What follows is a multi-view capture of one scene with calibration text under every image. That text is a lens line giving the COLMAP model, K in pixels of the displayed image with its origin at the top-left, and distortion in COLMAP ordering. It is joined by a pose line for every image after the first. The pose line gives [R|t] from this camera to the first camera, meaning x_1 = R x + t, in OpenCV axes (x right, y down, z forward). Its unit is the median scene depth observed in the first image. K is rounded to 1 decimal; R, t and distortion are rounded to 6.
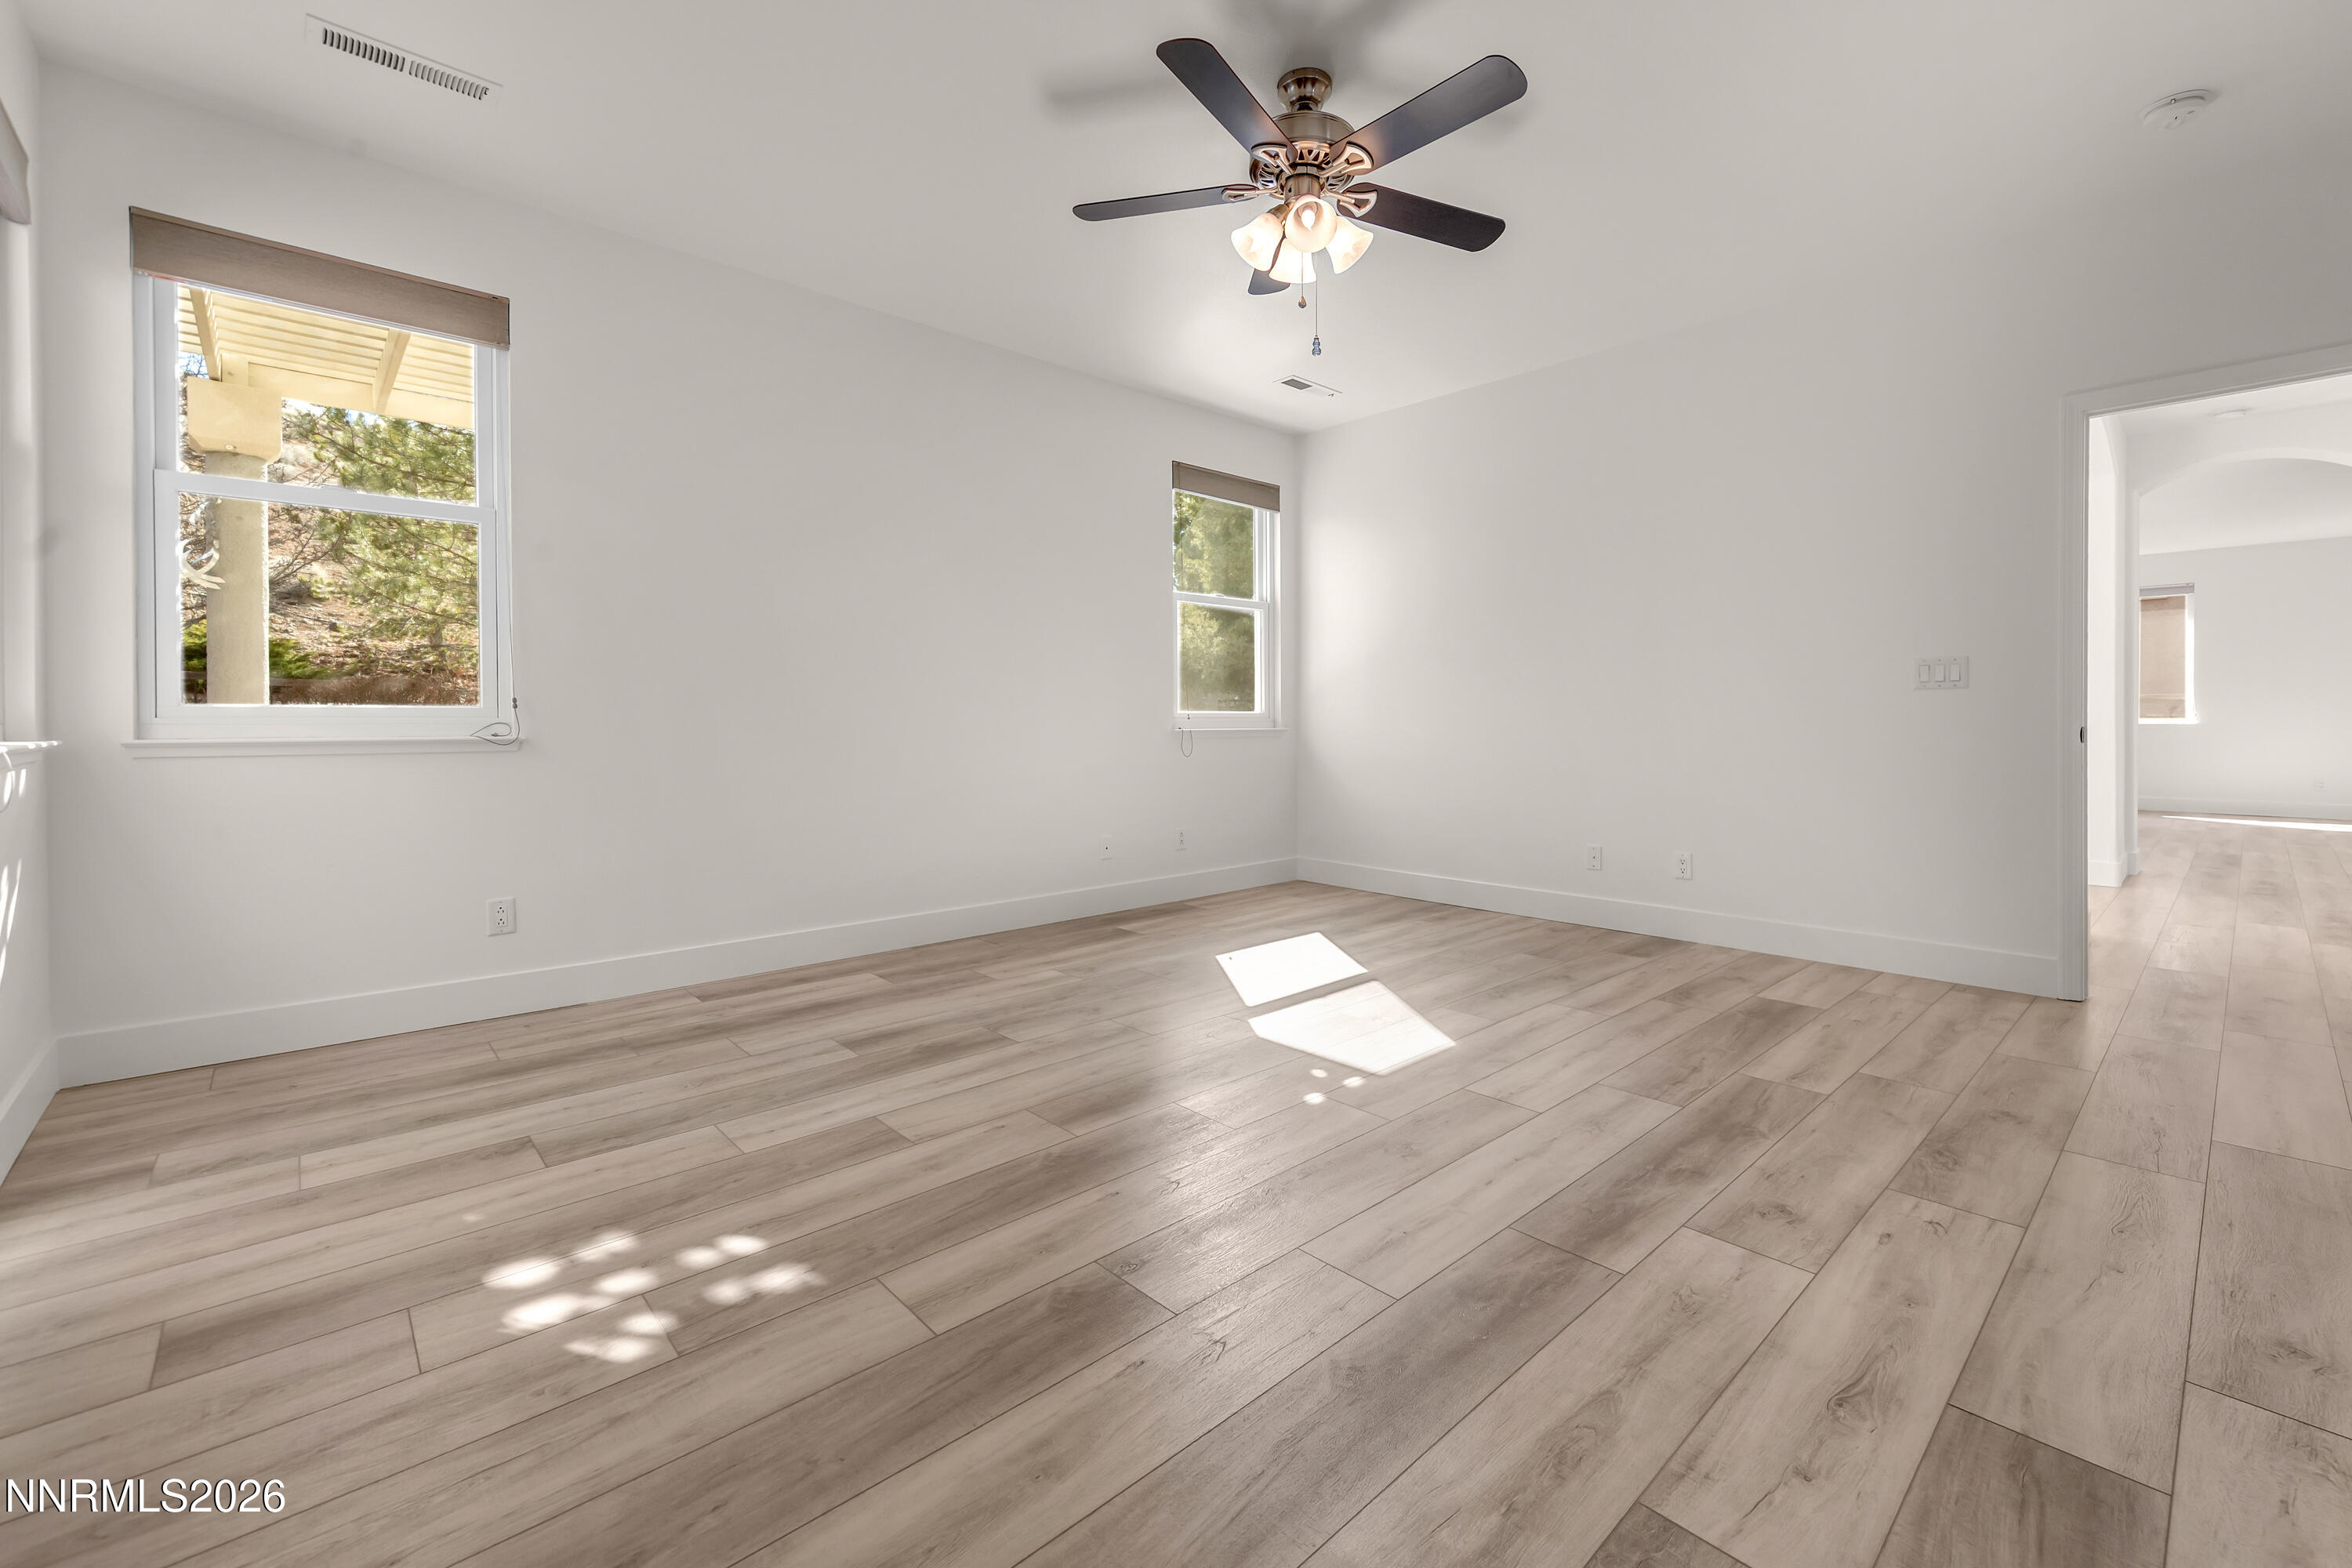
lens RADIAL K [[986.3, 0, 1173.1], [0, 986.3, 715.0], [0, 0, 1]] dist [0.000265, 0.000385]
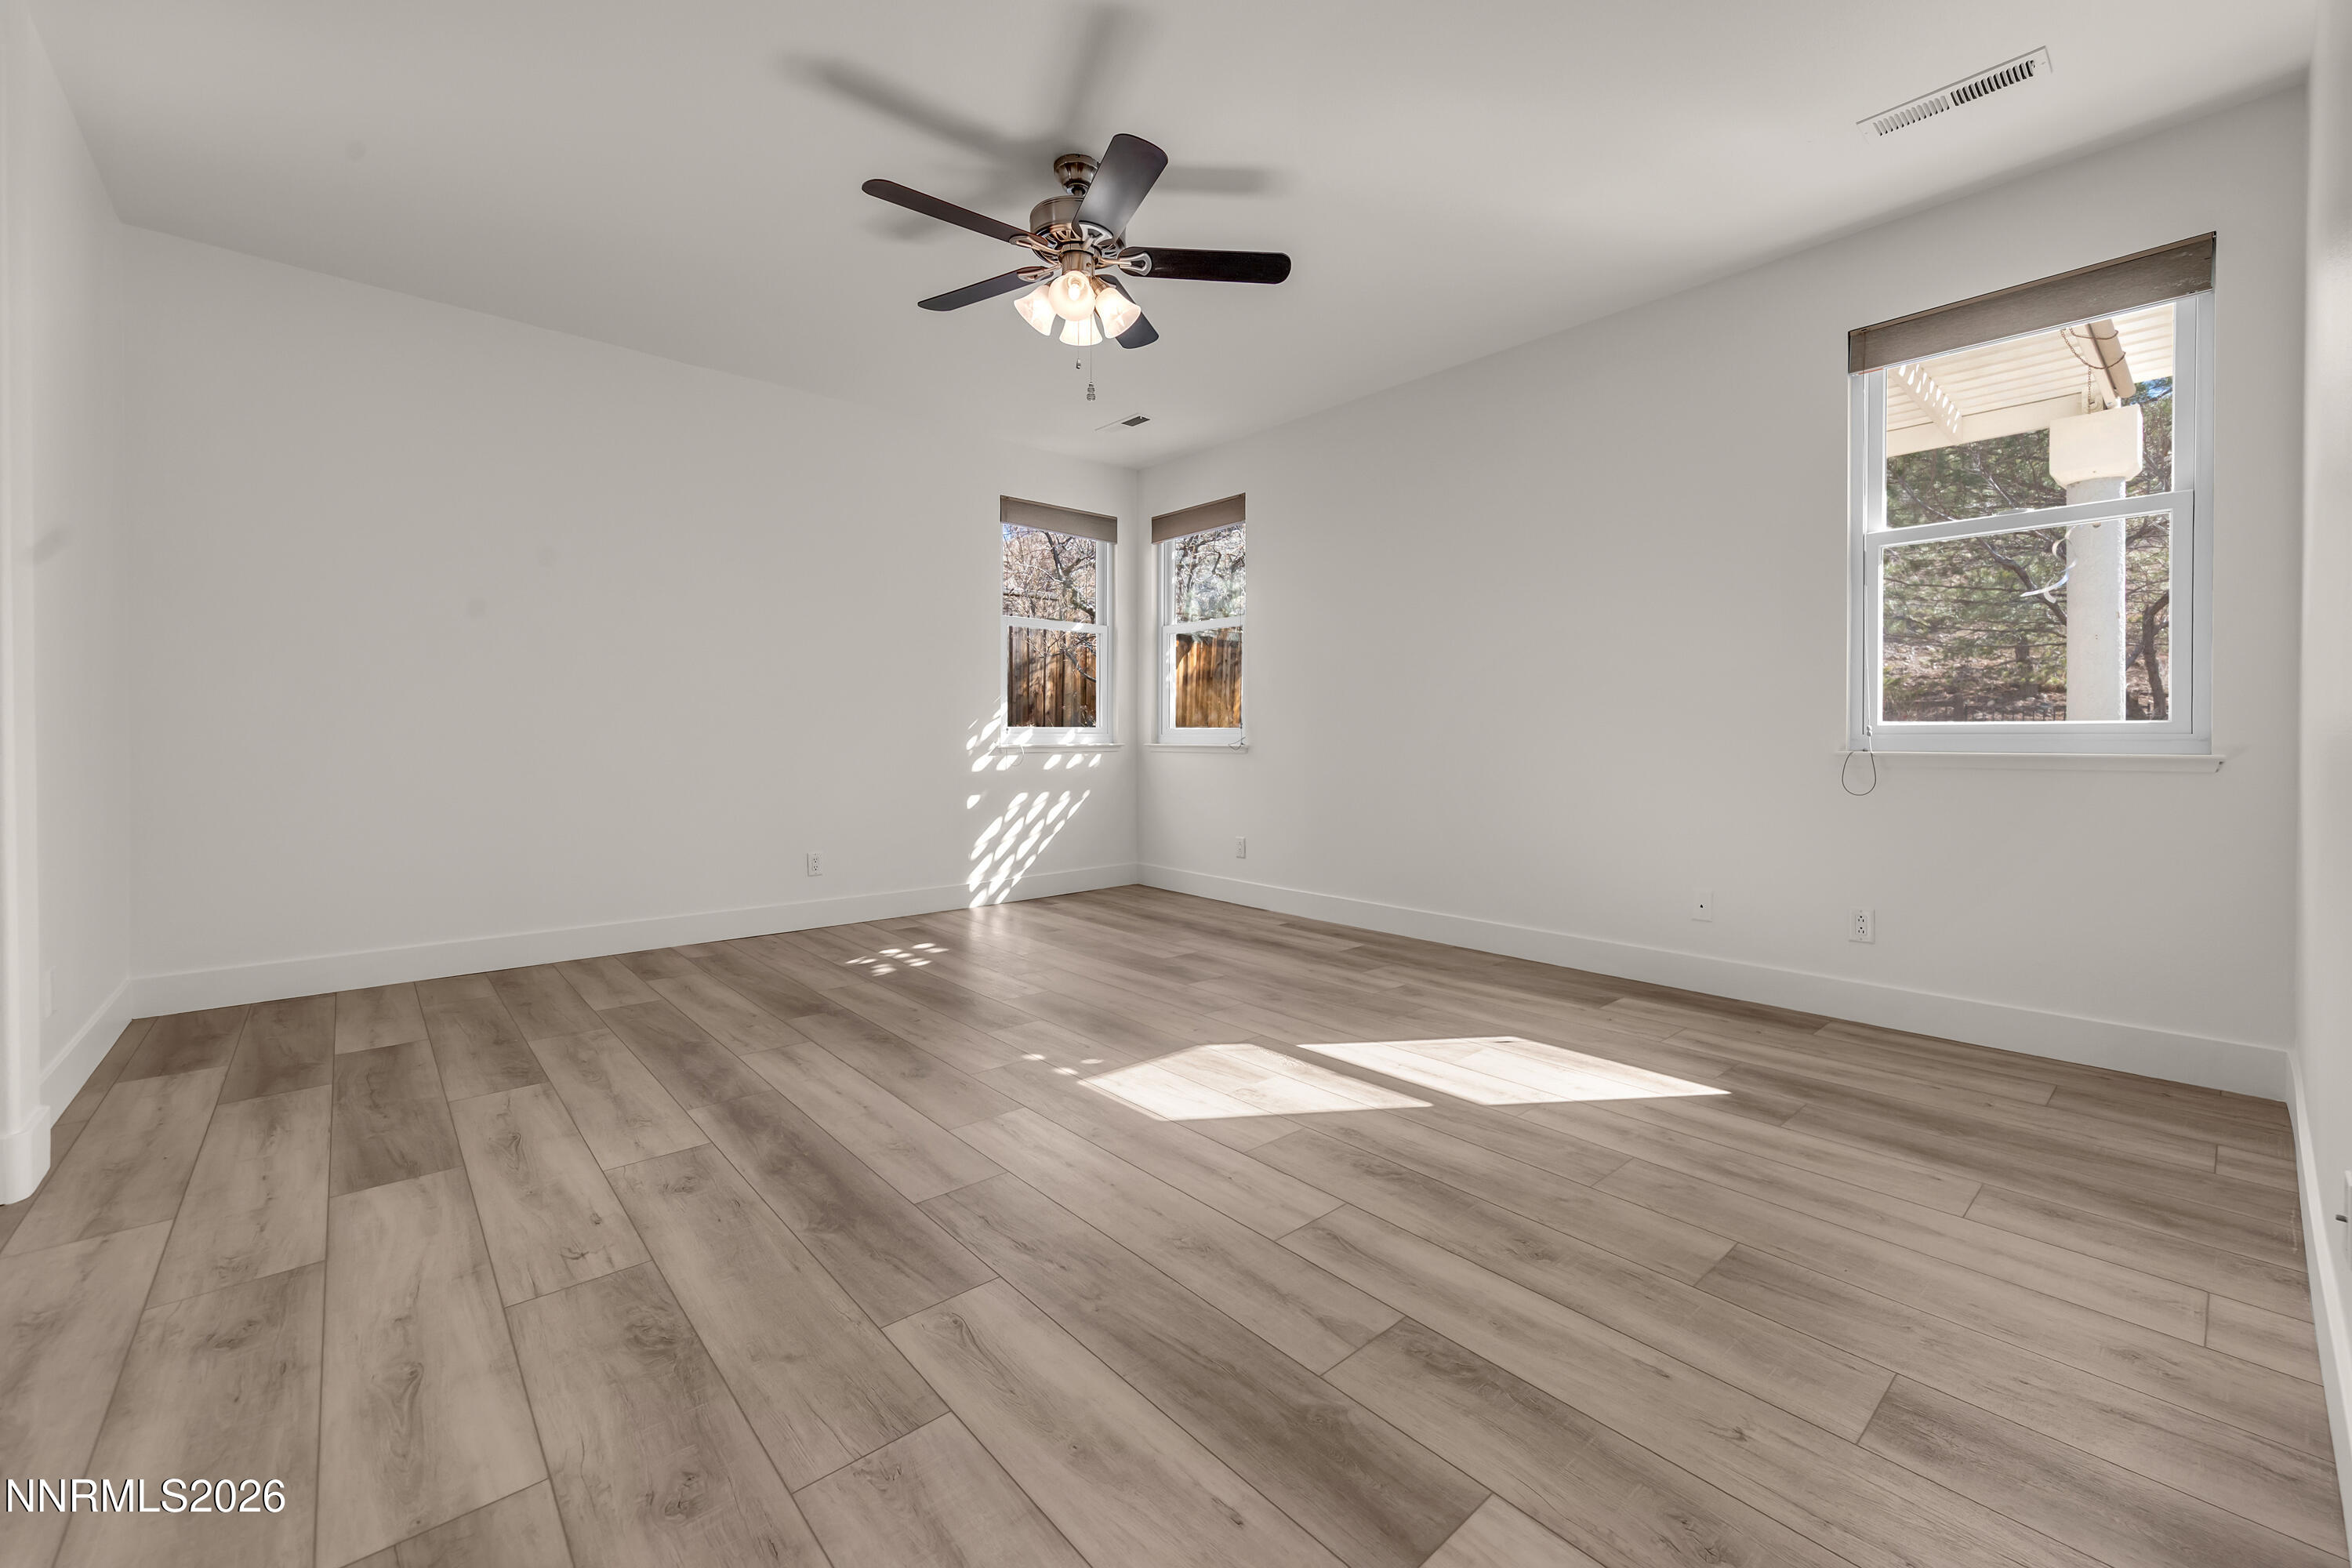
lens RADIAL K [[953.7, 0, 1213.1], [0, 953.7, 760.6], [0, 0, 1]] dist [0.001907, 0.000089]
pose [[-0.001505, 0.028058, -0.999605, 1.350016], [0.002643, 0.999603, 0.028054, 0.005591], [0.999995, -0.002600, -0.001578, 1.296528]]
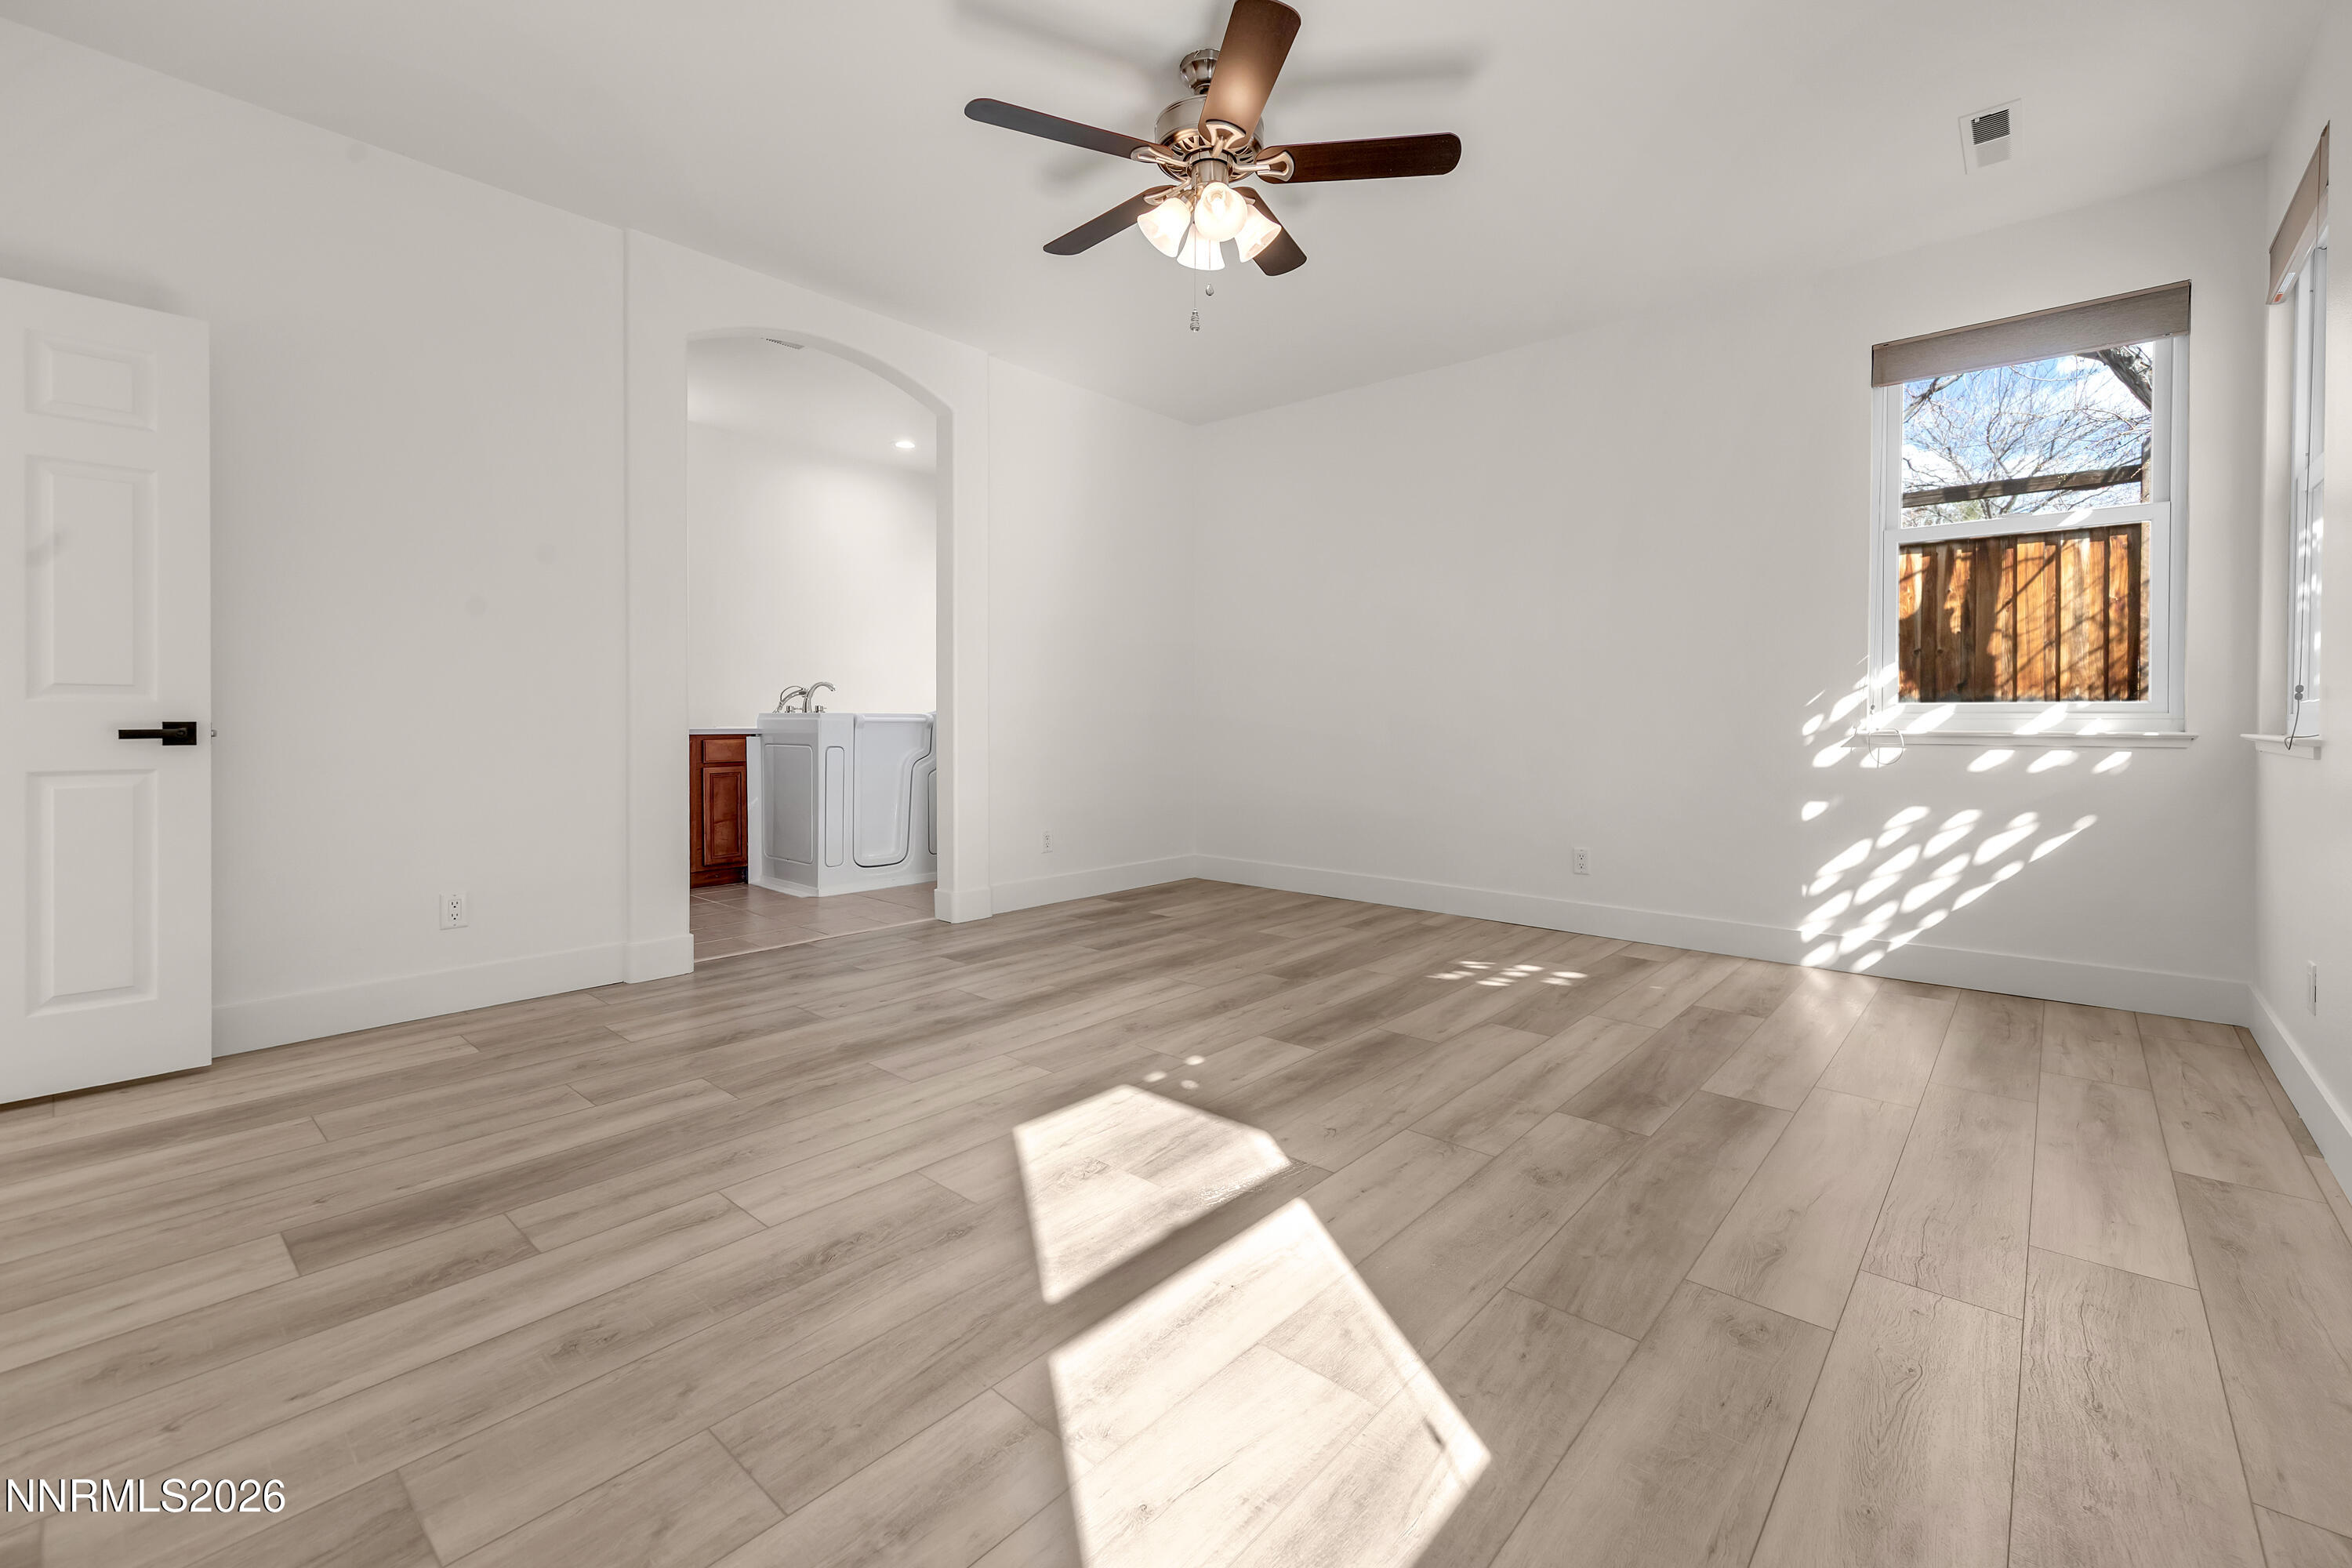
lens RADIAL K [[986.3, 0, 1173.1], [0, 986.3, 715.0], [0, 0, 1]] dist [0.000265, 0.000385]
pose [[-0.994256, 0.001976, -0.107014, 0.302588], [0.002135, 0.999997, -0.001374, 0.008362], [0.107011, -0.001595, -0.994257, 2.217773]]
